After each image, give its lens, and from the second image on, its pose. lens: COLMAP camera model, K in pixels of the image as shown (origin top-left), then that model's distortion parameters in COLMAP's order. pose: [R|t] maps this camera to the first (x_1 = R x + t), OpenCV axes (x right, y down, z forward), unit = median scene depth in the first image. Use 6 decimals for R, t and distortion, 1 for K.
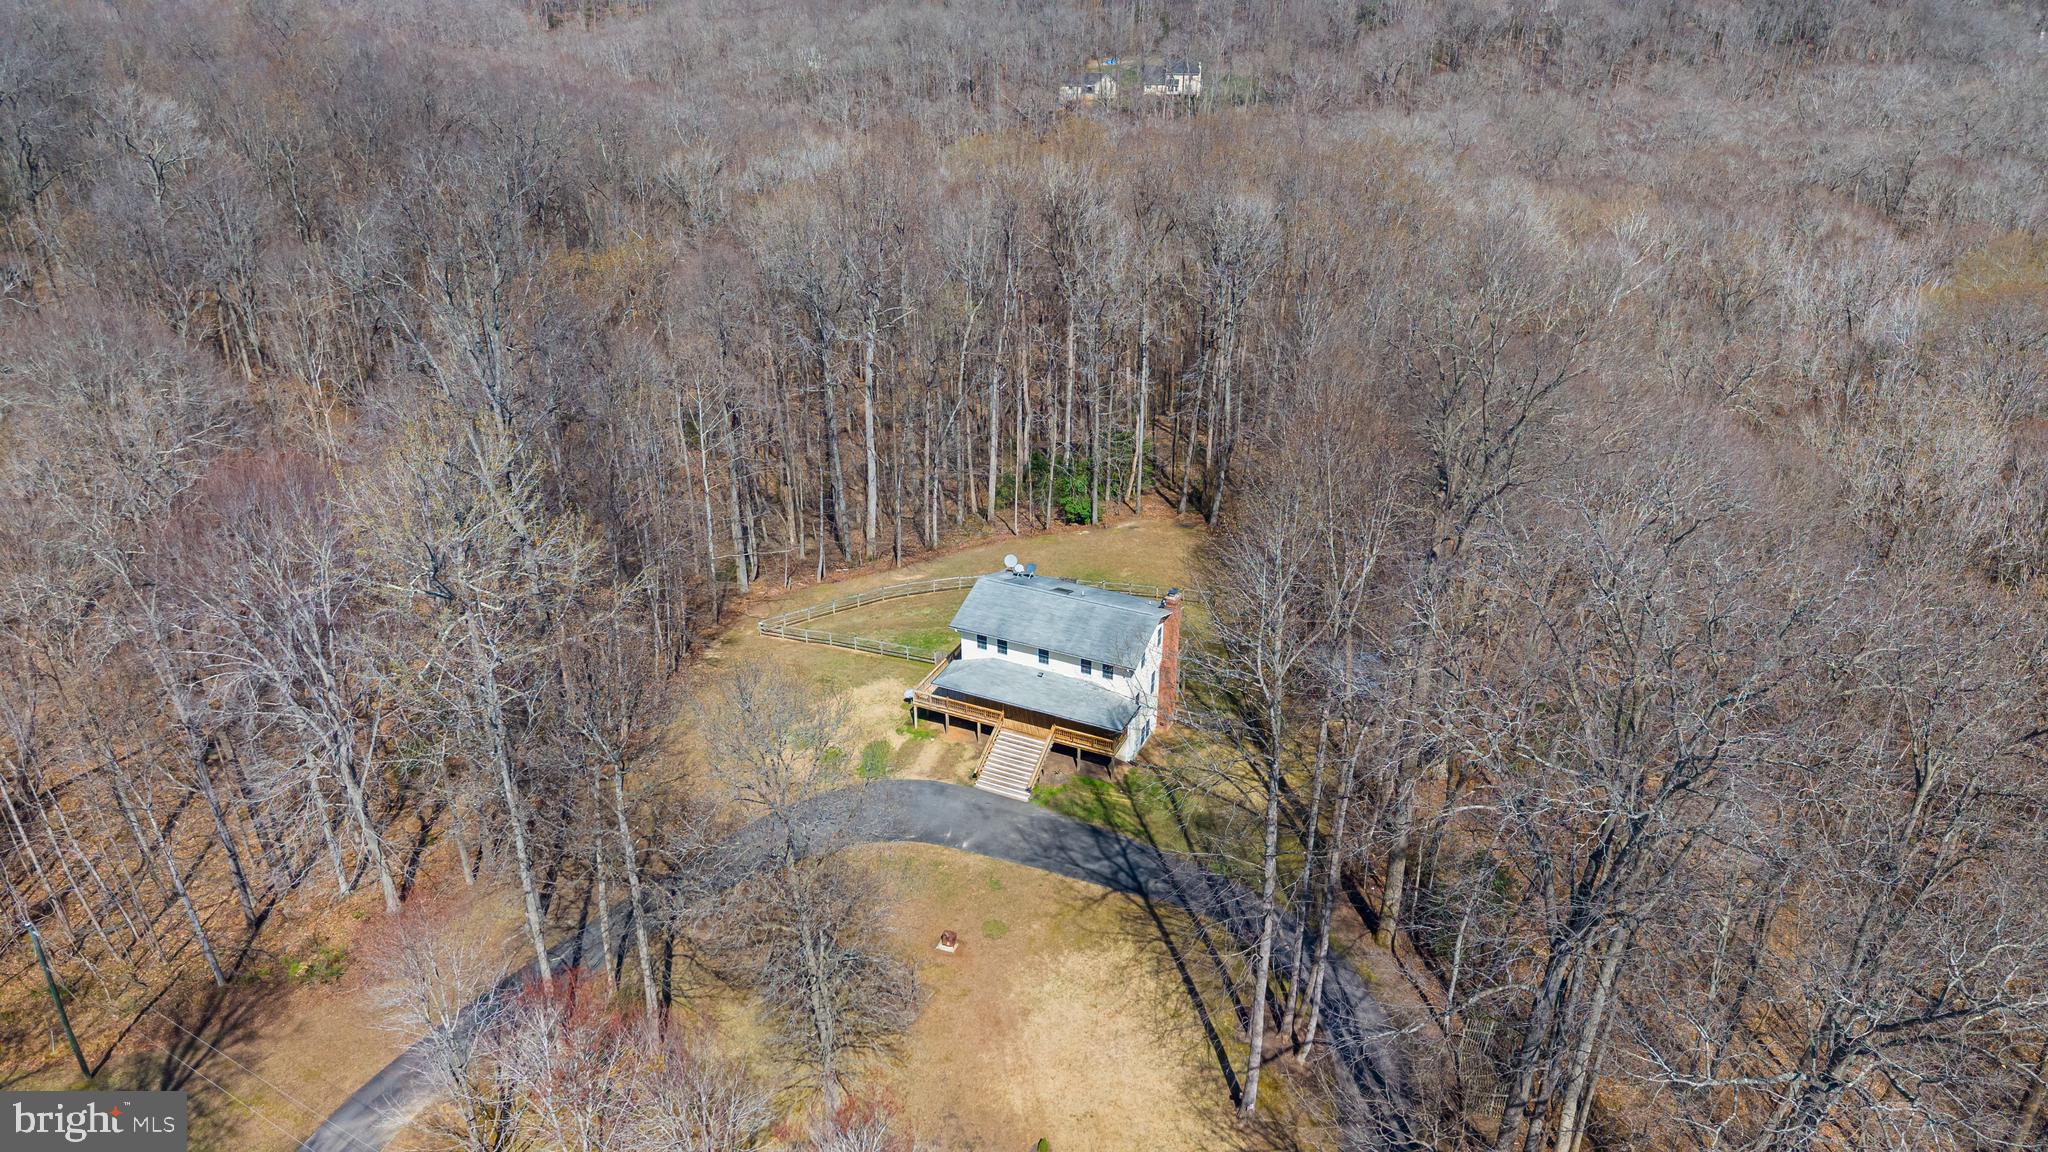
lens RADIAL K [[1352.4, 0, 1022.4], [0, 1352.4, 573.8], [0, 0, 1]] dist [-0.007163, -0.000788]
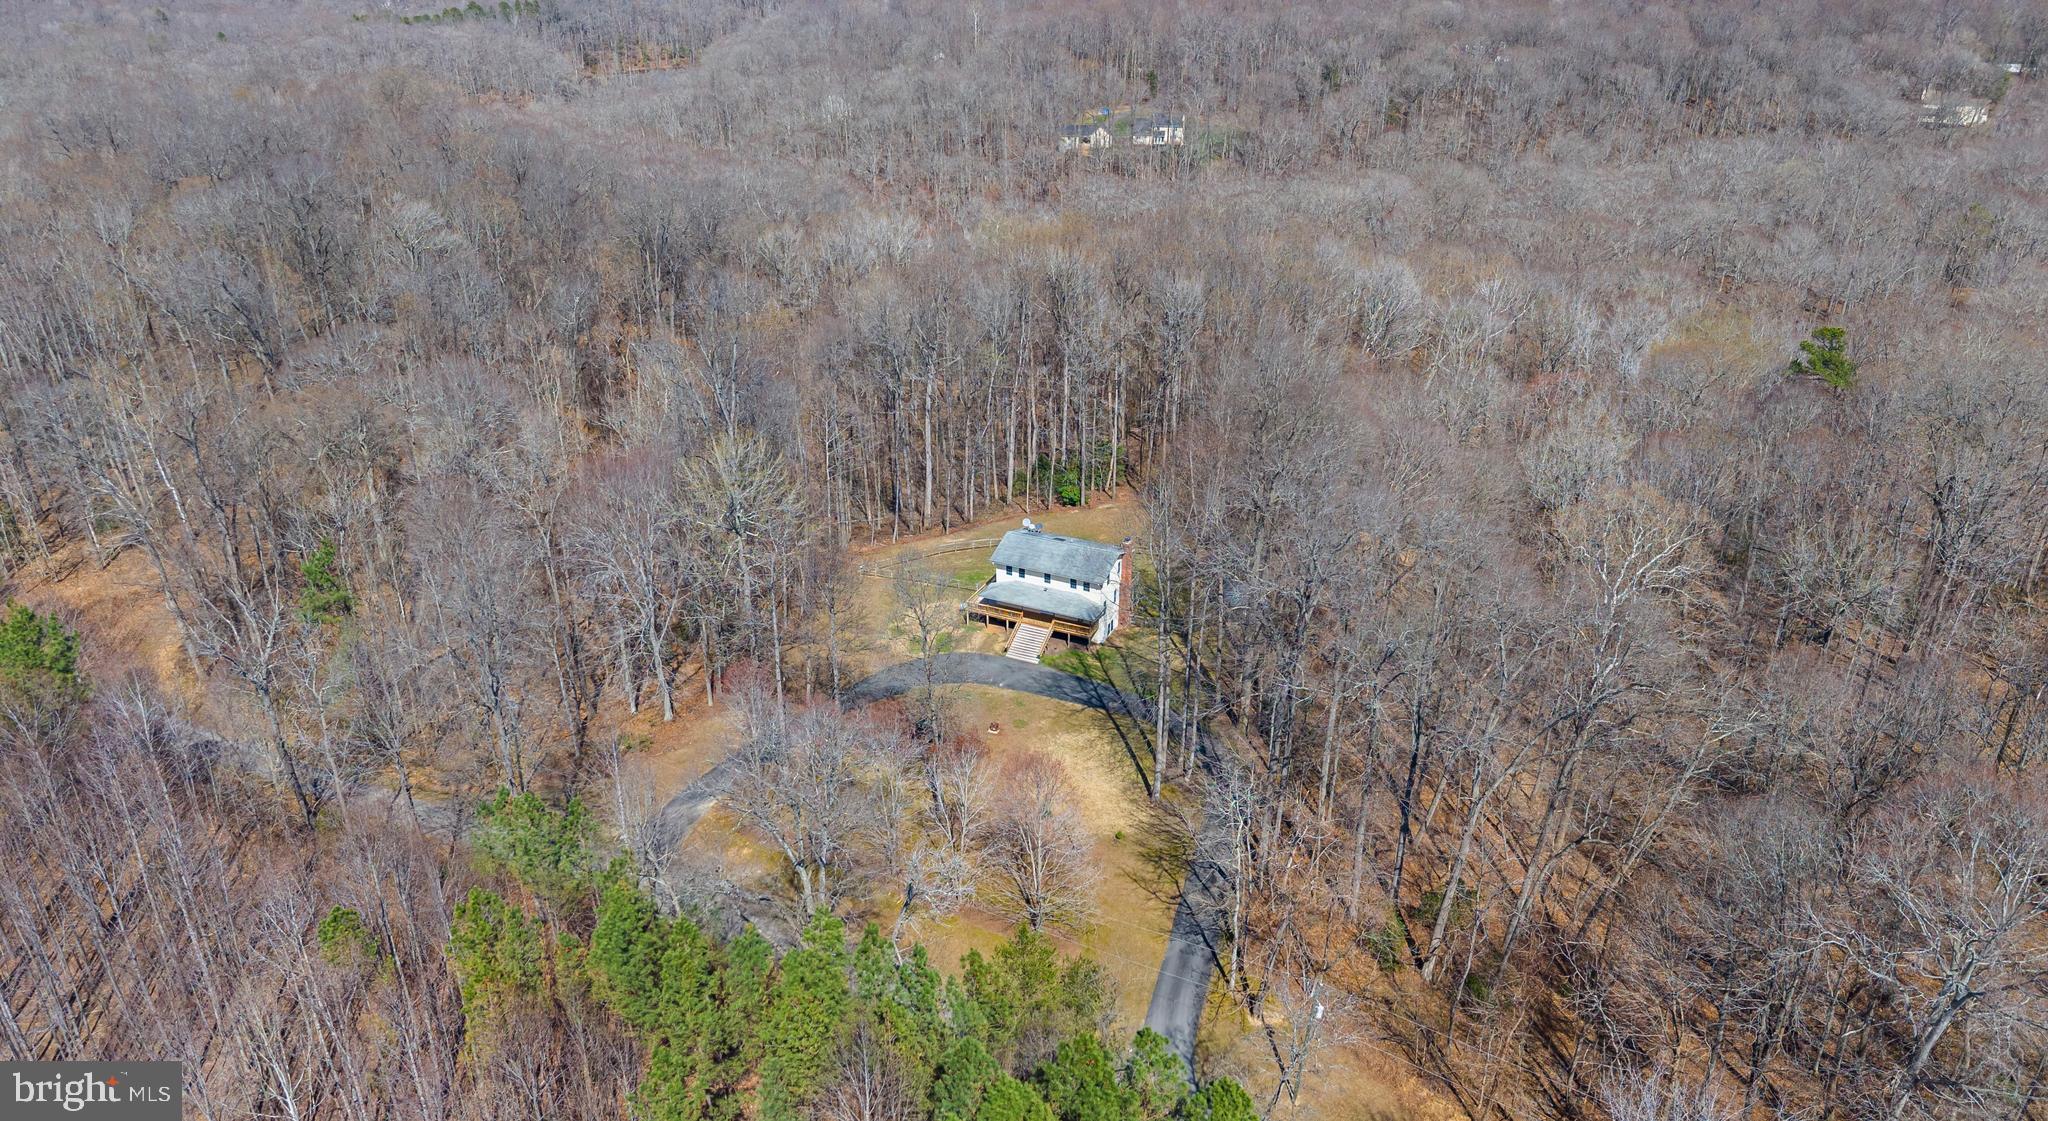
lens RADIAL K [[1415.4, 0, 1024.5], [0, 1415.4, 563.0], [0, 0, 1]] dist [0.004655, 0.000196]
pose [[0.999999, -0.000707, 0.000929, -0.010094], [0.000725, 0.999807, -0.019627, 0.056615], [-0.000915, 0.019628, 0.999807, -0.525678]]
